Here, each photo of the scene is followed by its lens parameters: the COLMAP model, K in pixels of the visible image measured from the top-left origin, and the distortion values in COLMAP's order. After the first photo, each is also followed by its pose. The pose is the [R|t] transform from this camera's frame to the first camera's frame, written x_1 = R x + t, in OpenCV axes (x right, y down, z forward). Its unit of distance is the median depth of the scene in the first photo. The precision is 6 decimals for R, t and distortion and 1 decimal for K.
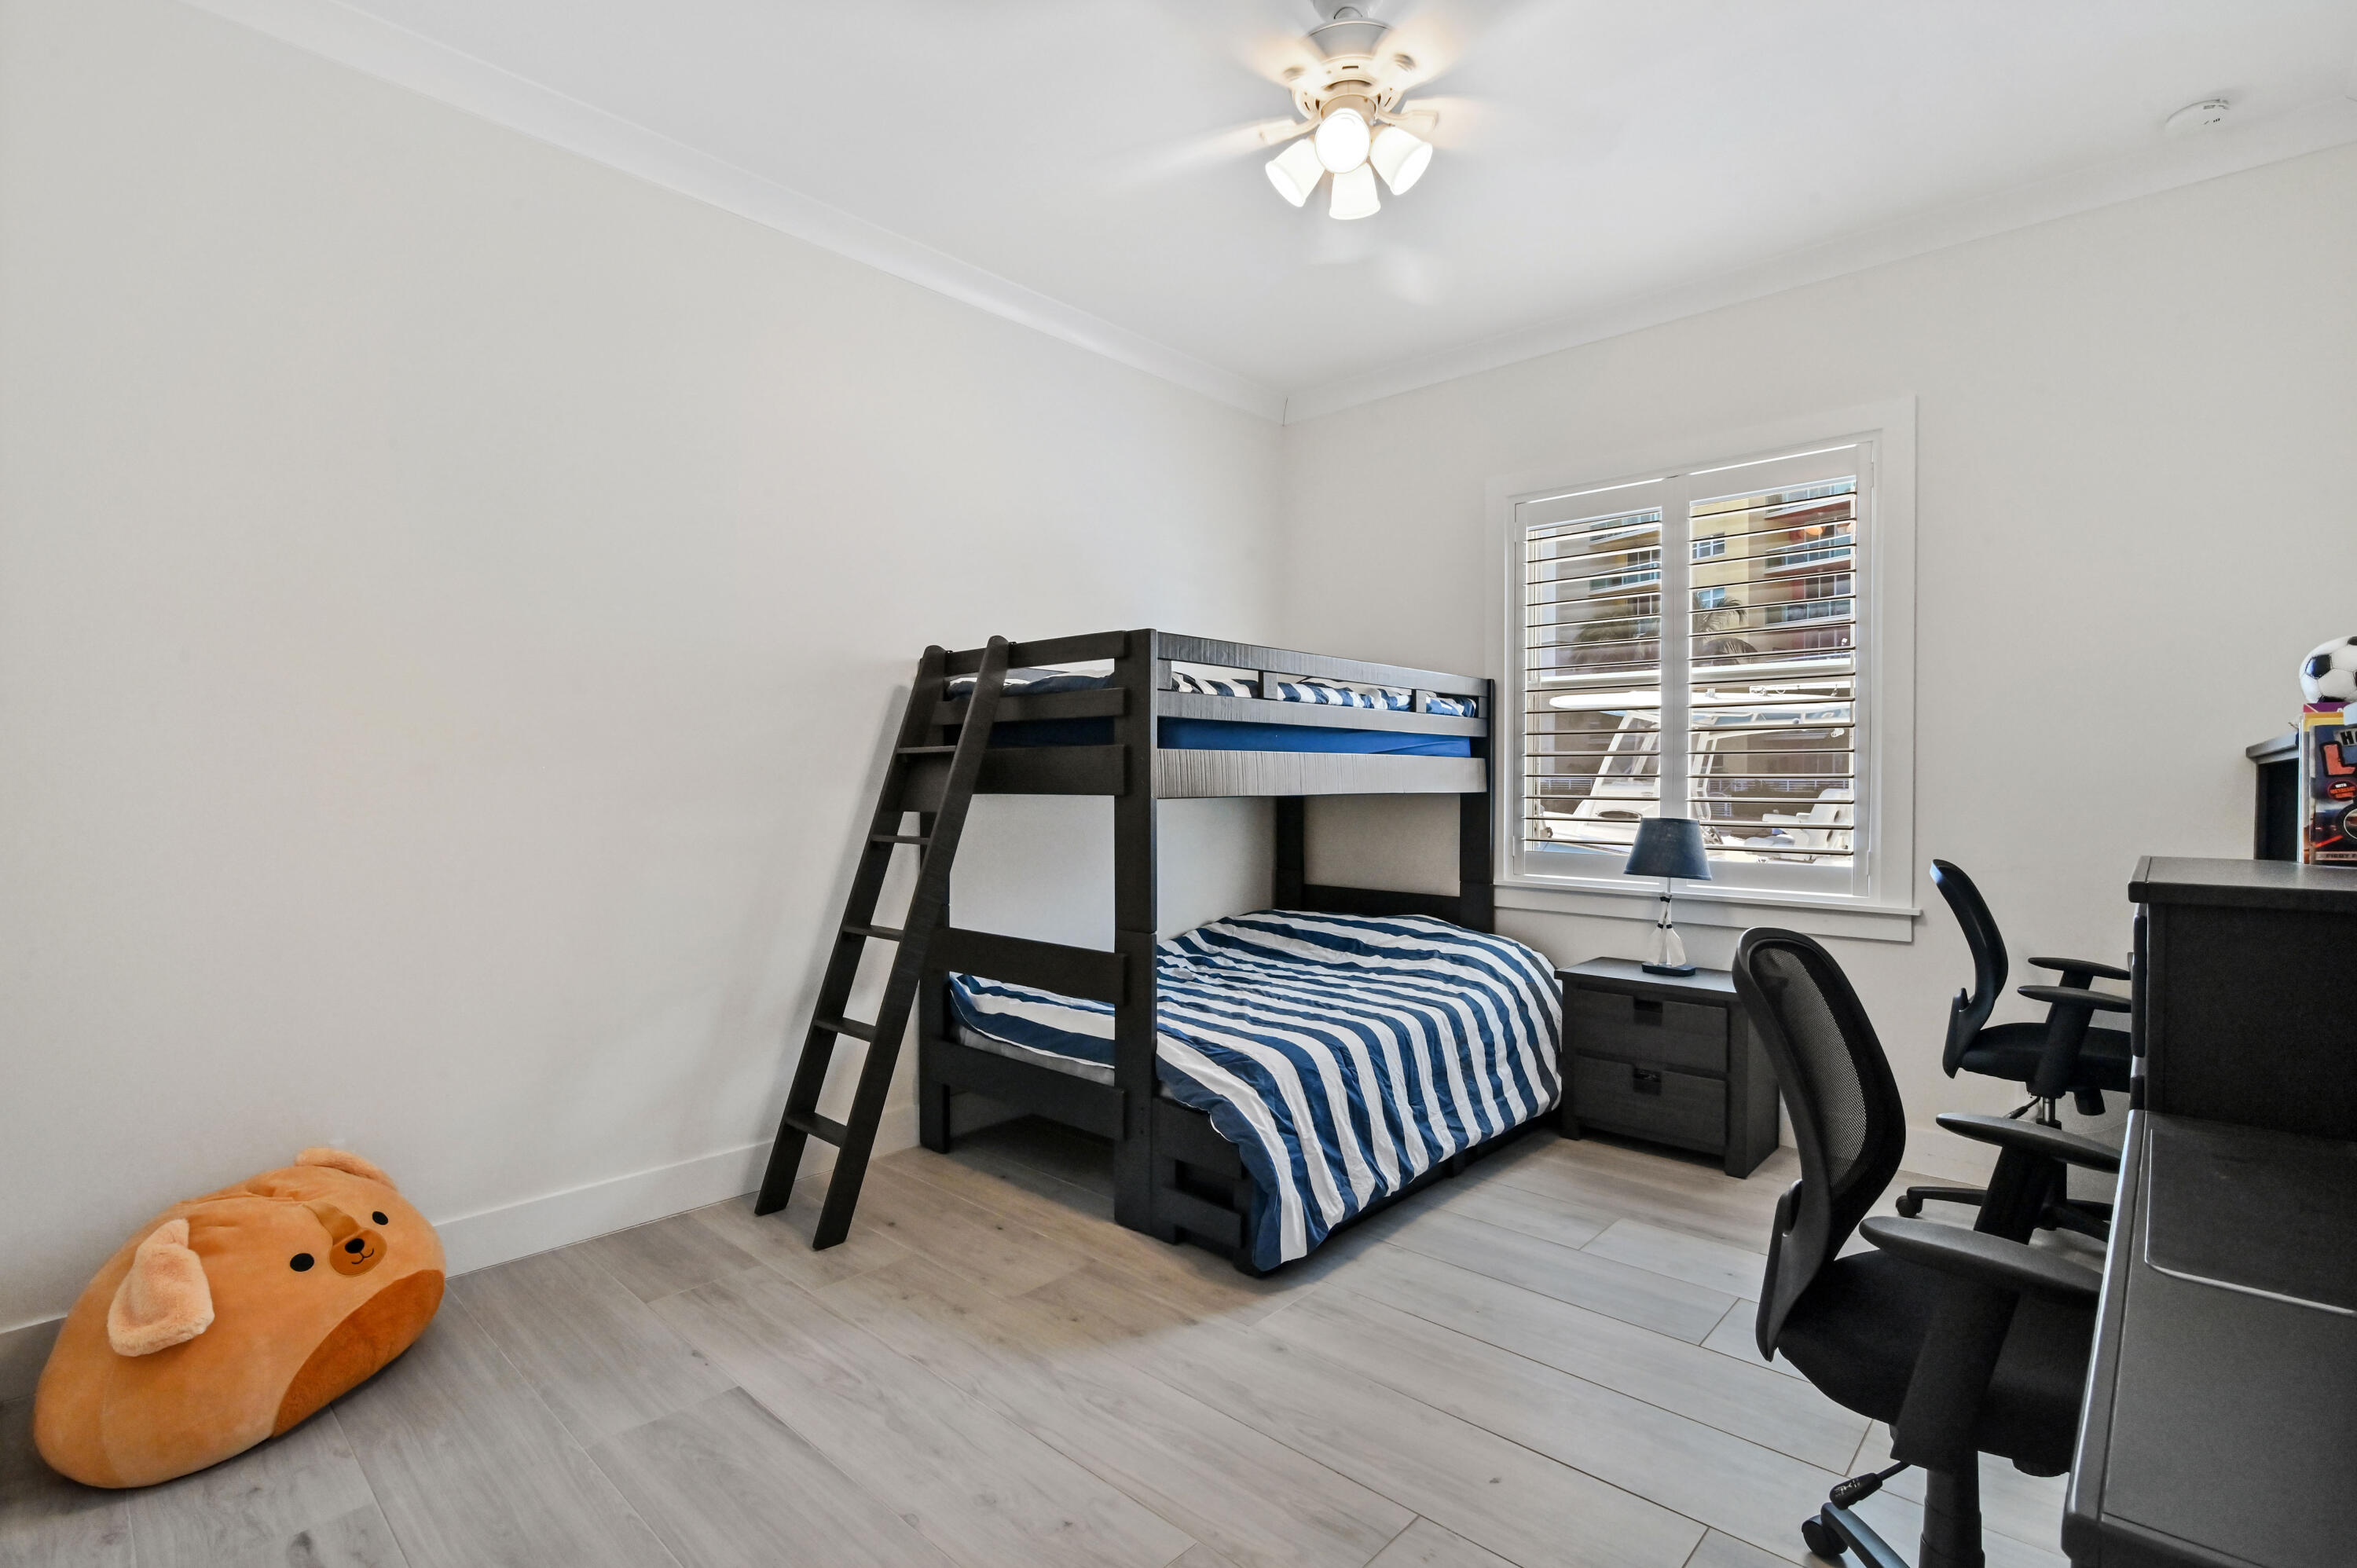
lens RADIAL K [[1095.2, 0, 1188.9], [0, 1095.2, 785.7], [0, 0, 1]] dist [-0.018240, 0.000917]
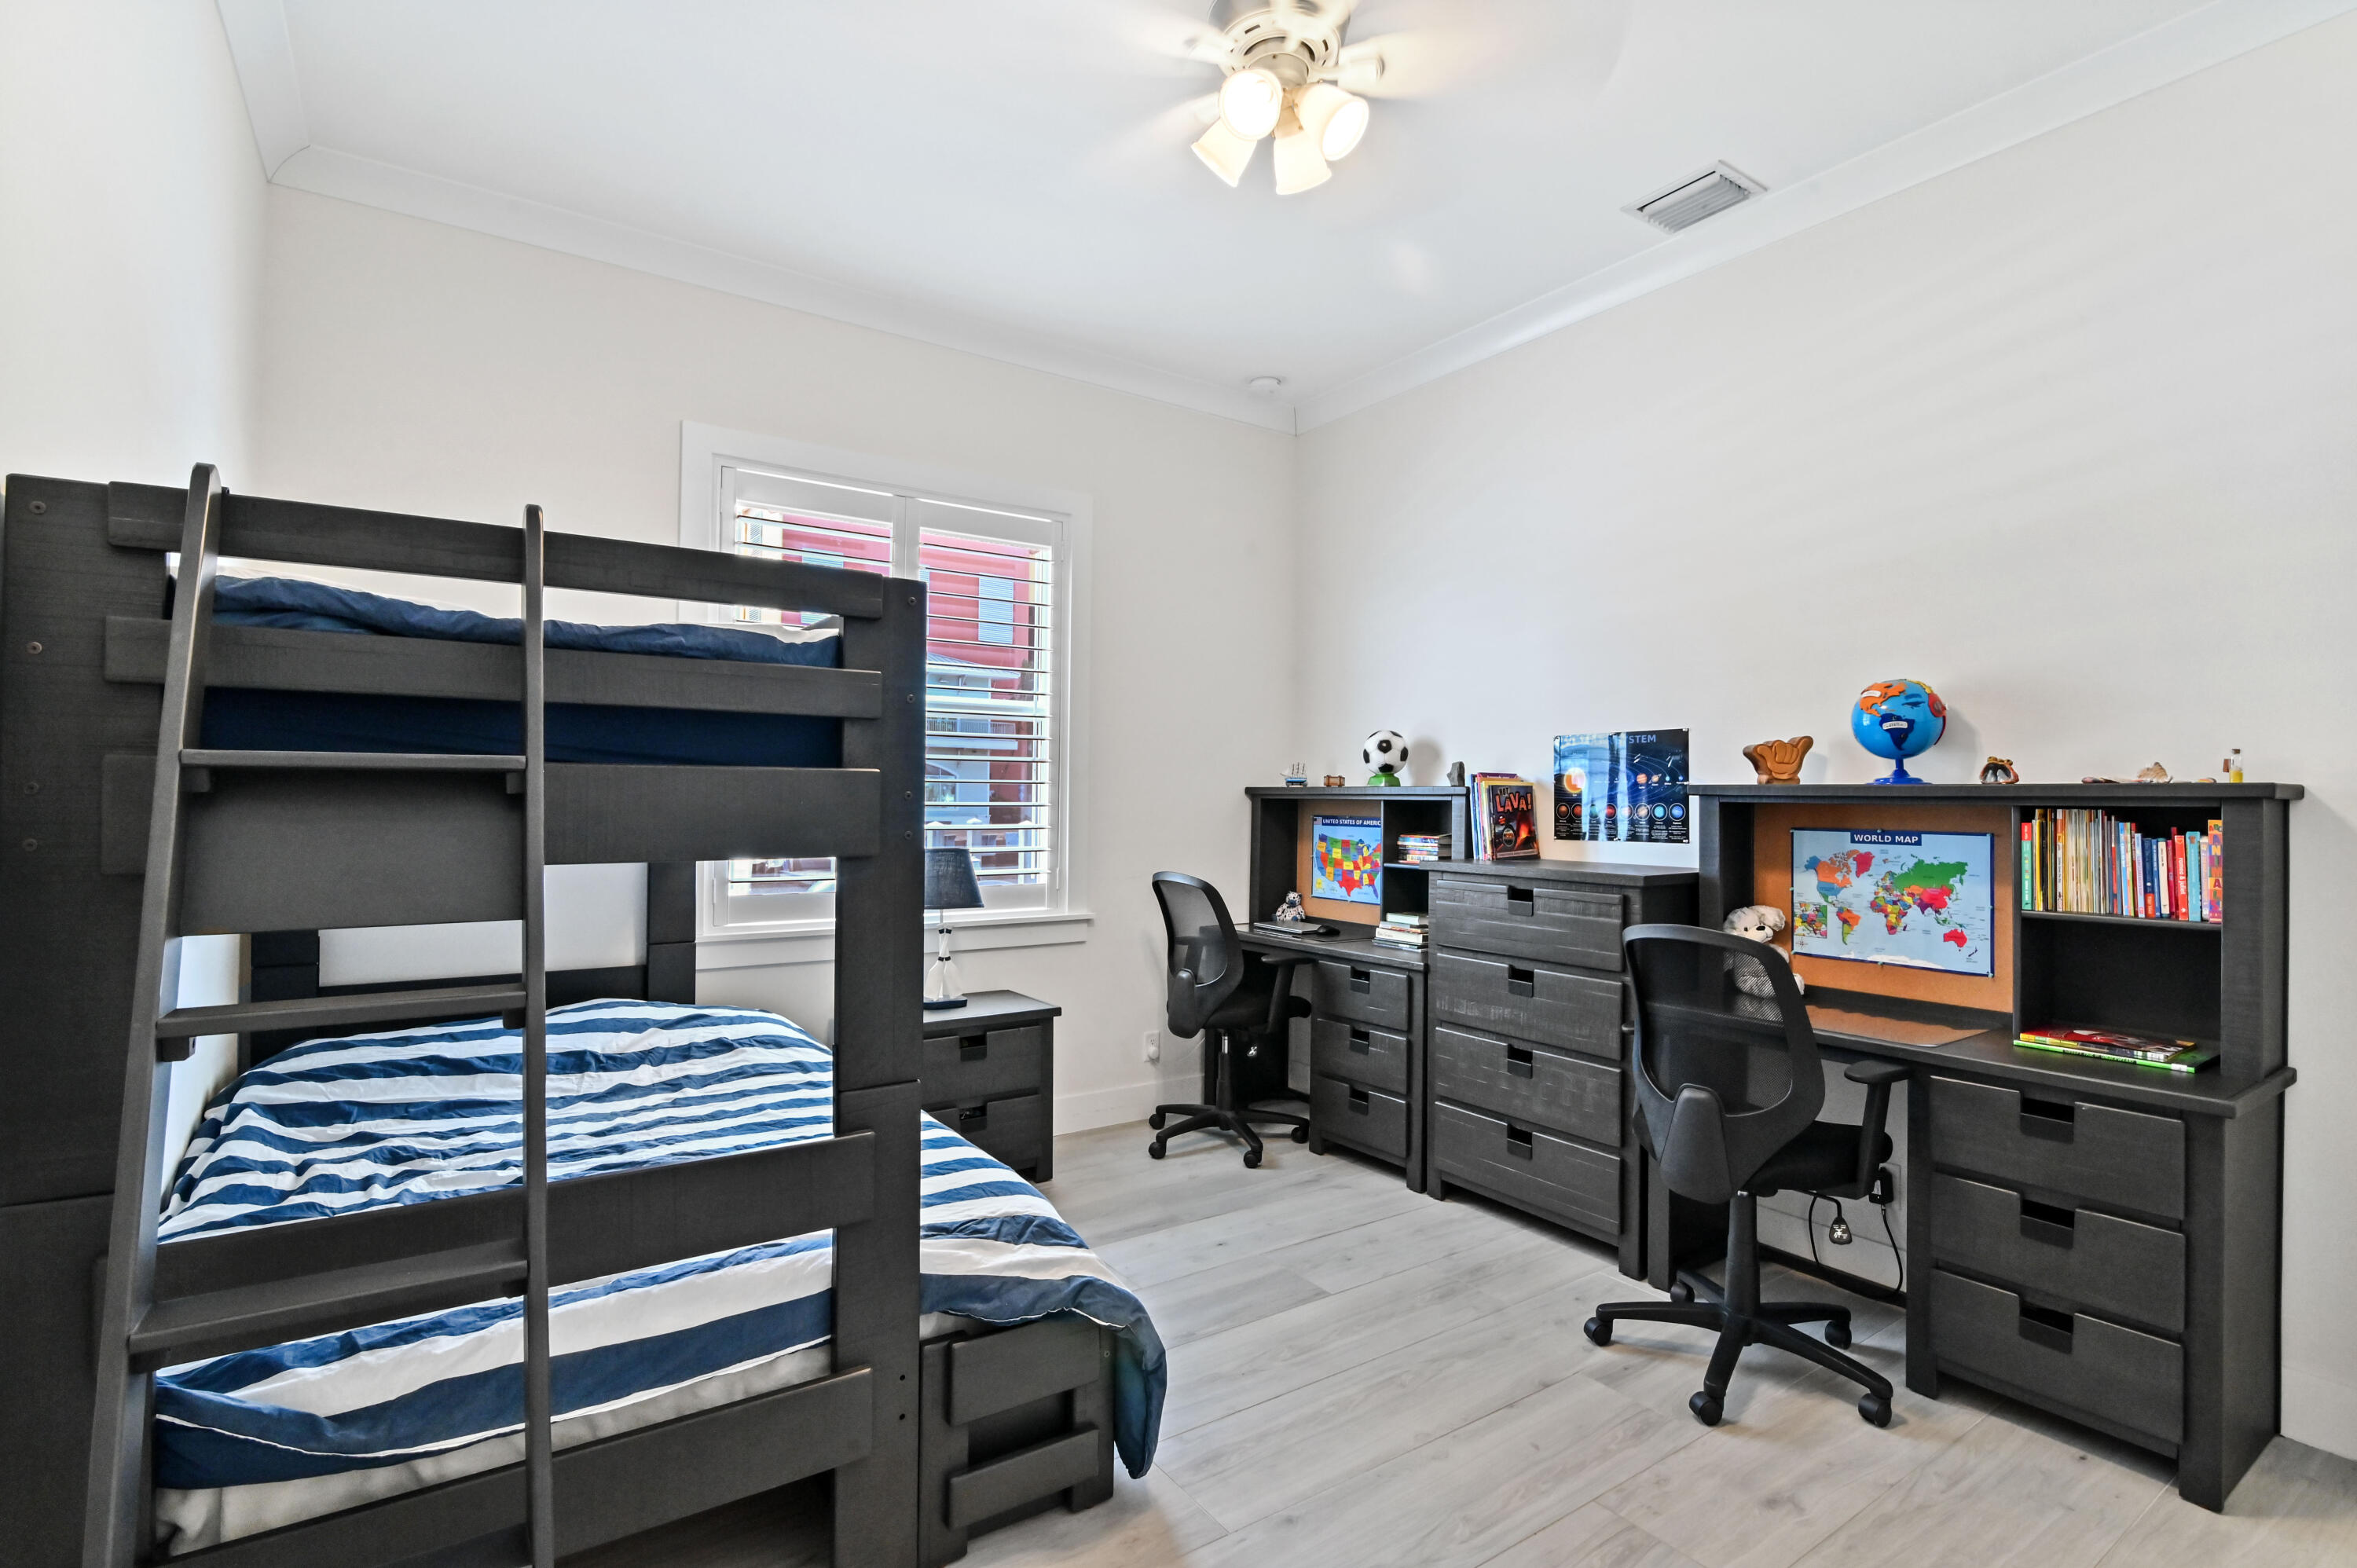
lens RADIAL K [[1095.2, 0, 1186.7], [0, 1095.2, 785.2], [0, 0, 1]] dist [-0.018240, 0.000917]
pose [[0.228542, 0.009779, 0.973485, -0.574829], [-0.004141, 0.999950, -0.009073, -0.023803], [-0.973525, -0.001957, 0.228571, 0.692751]]
